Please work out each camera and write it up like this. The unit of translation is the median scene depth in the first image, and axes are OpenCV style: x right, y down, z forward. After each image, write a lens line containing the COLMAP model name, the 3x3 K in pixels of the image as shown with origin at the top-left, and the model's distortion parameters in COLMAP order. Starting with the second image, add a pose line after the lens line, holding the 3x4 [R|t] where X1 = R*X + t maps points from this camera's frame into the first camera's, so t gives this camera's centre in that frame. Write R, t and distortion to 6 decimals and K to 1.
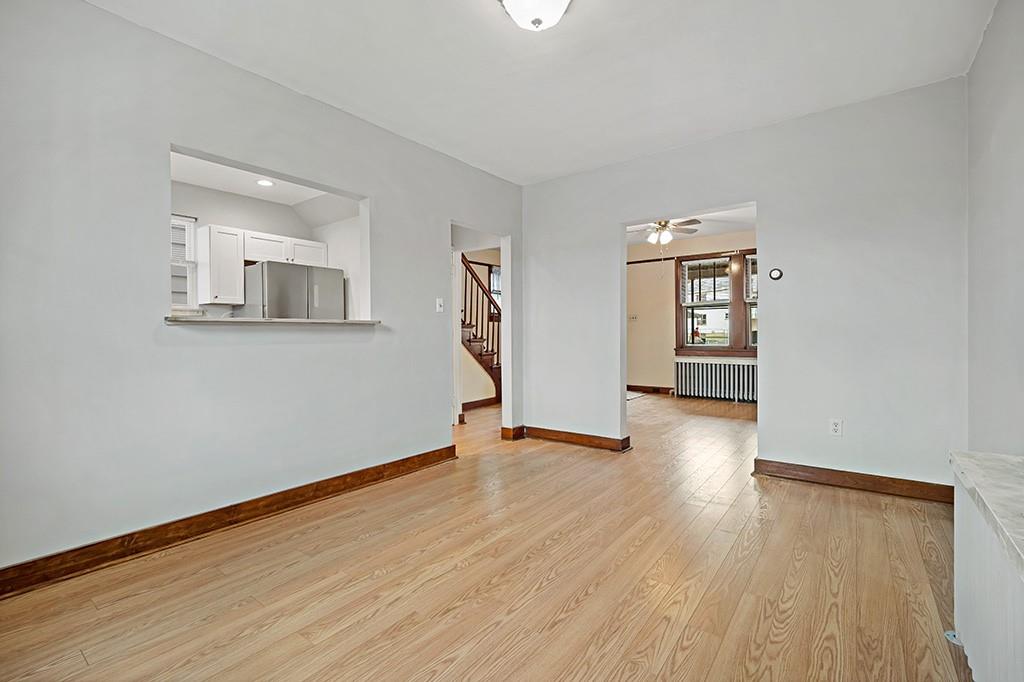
lens RADIAL K [[451.8, 0, 513.6], [0, 451.8, 336.9], [0, 0, 1]] dist [-0.007853, 0.000063]
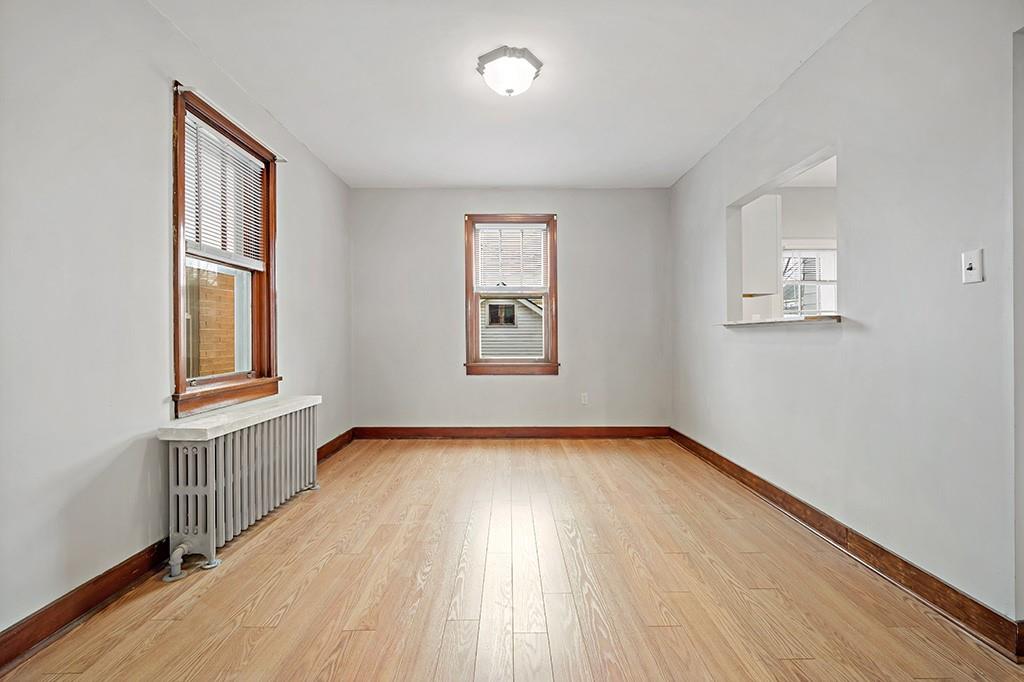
lens RADIAL K [[451.8, 0, 513.6], [0, 451.8, 336.9], [0, 0, 1]] dist [-0.007853, 0.000063]
pose [[-0.789465, 0.008977, -0.613729, 0.653128], [0.004262, 0.999949, 0.009144, -0.013067], [0.613780, 0.004603, -0.789463, 1.558192]]
